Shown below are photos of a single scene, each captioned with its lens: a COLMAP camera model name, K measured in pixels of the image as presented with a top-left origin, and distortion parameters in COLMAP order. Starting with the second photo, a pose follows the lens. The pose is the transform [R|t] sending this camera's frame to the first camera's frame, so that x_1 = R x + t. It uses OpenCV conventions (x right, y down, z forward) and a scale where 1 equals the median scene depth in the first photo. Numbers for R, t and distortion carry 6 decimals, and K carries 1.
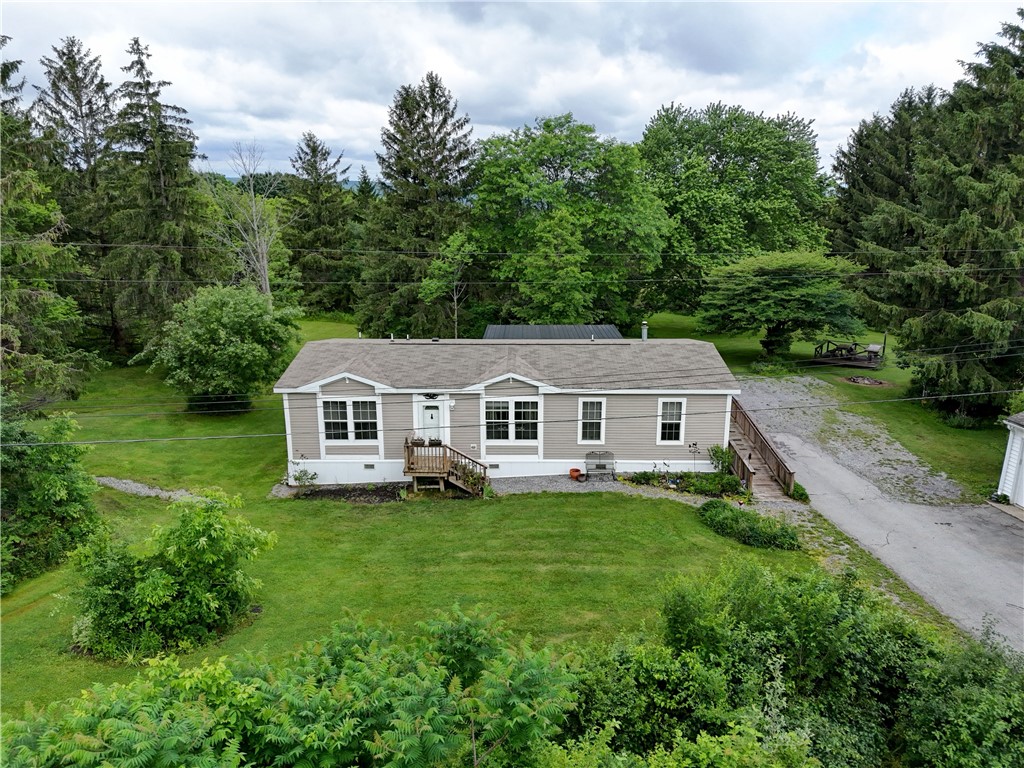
lens RADIAL K [[746.6, 0, 517.3], [0, 746.6, 384.0], [0, 0, 1]] dist [0.084846, -0.072879]
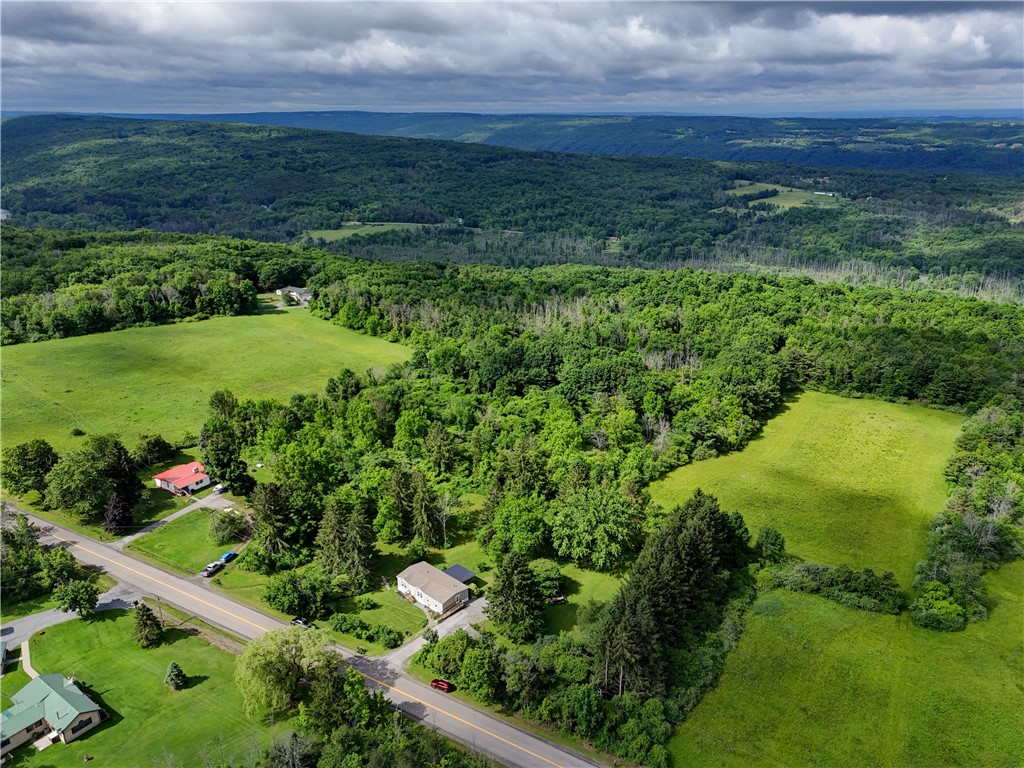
lens RADIAL K [[742.7, 0, 519.6], [0, 742.7, 384.8], [0, 0, 1]] dist [0.101944, -0.129293]
pose [[0.745425, 0.218793, -0.629660, 4.344371], [-0.166451, 0.975771, 0.142005, -2.798475], [0.645473, -0.001046, 0.763782, -3.418020]]
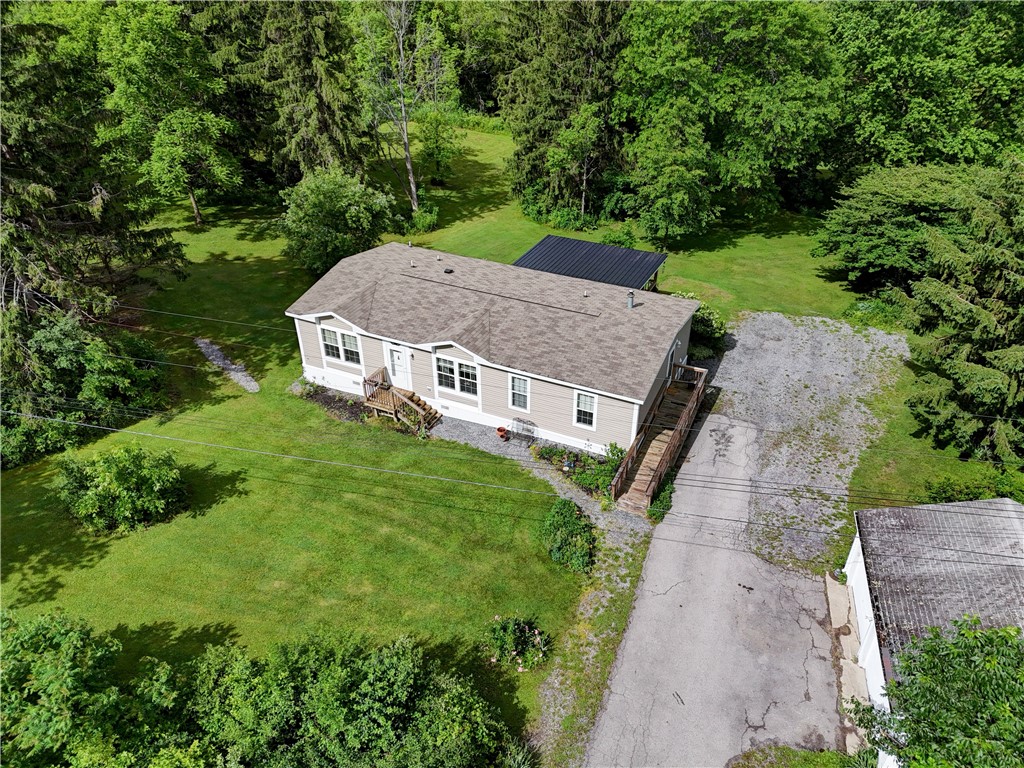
lens RADIAL K [[746.6, 0, 517.3], [0, 746.6, 384.0], [0, 0, 1]] dist [0.084846, -0.072879]
pose [[0.910978, 0.224553, -0.345971, 0.479110], [-0.103457, 0.936394, 0.335355, -0.336115], [0.399270, -0.269707, 0.876266, 0.024353]]
